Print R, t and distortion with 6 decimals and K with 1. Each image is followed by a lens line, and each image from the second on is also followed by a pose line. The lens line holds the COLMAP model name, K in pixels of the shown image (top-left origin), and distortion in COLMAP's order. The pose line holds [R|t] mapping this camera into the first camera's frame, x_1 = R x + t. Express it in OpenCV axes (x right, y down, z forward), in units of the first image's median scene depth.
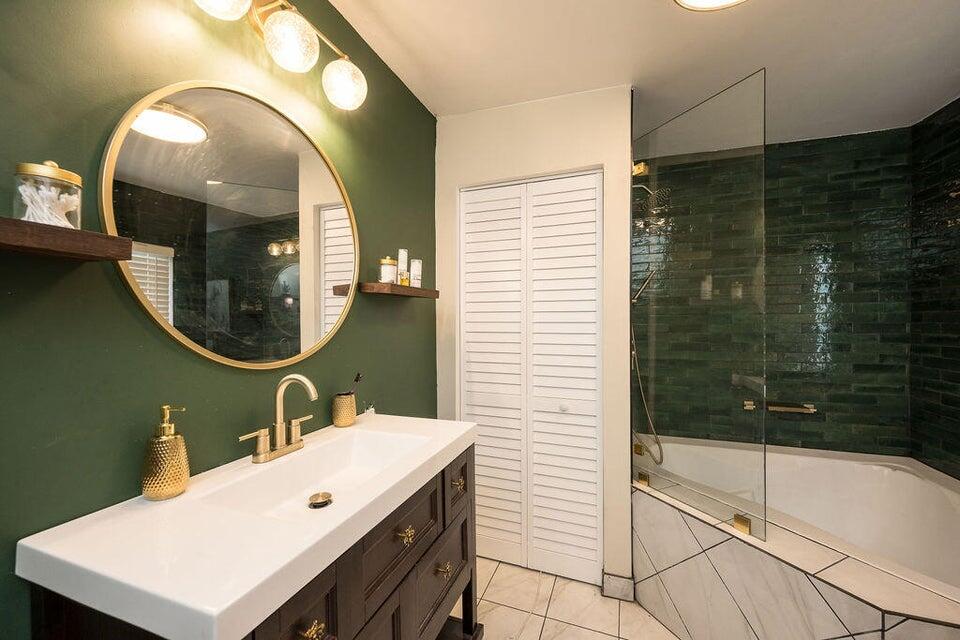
lens RADIAL K [[375.6, 0, 480.4], [0, 375.6, 321.5], [0, 0, 1]] dist [-0.000675, 0.000089]
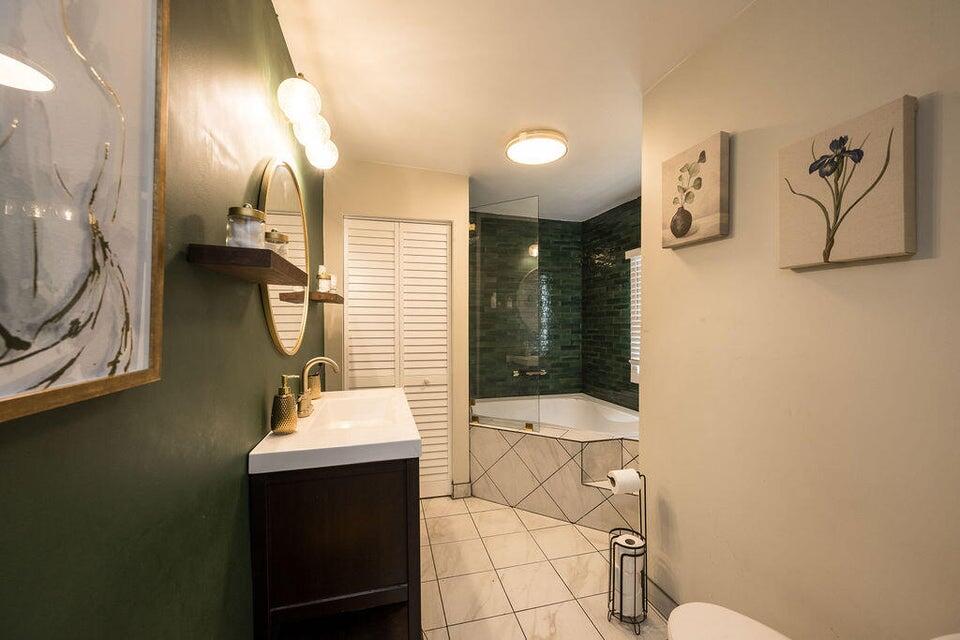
lens RADIAL K [[375.6, 0, 481.5], [0, 375.6, 319.0], [0, 0, 1]] dist [-0.000675, 0.000089]
pose [[0.813894, 0.007540, 0.580965, -0.414652], [-0.002617, 0.999953, -0.009313, 0.000546], [-0.581008, 0.006060, 0.813875, -0.285959]]
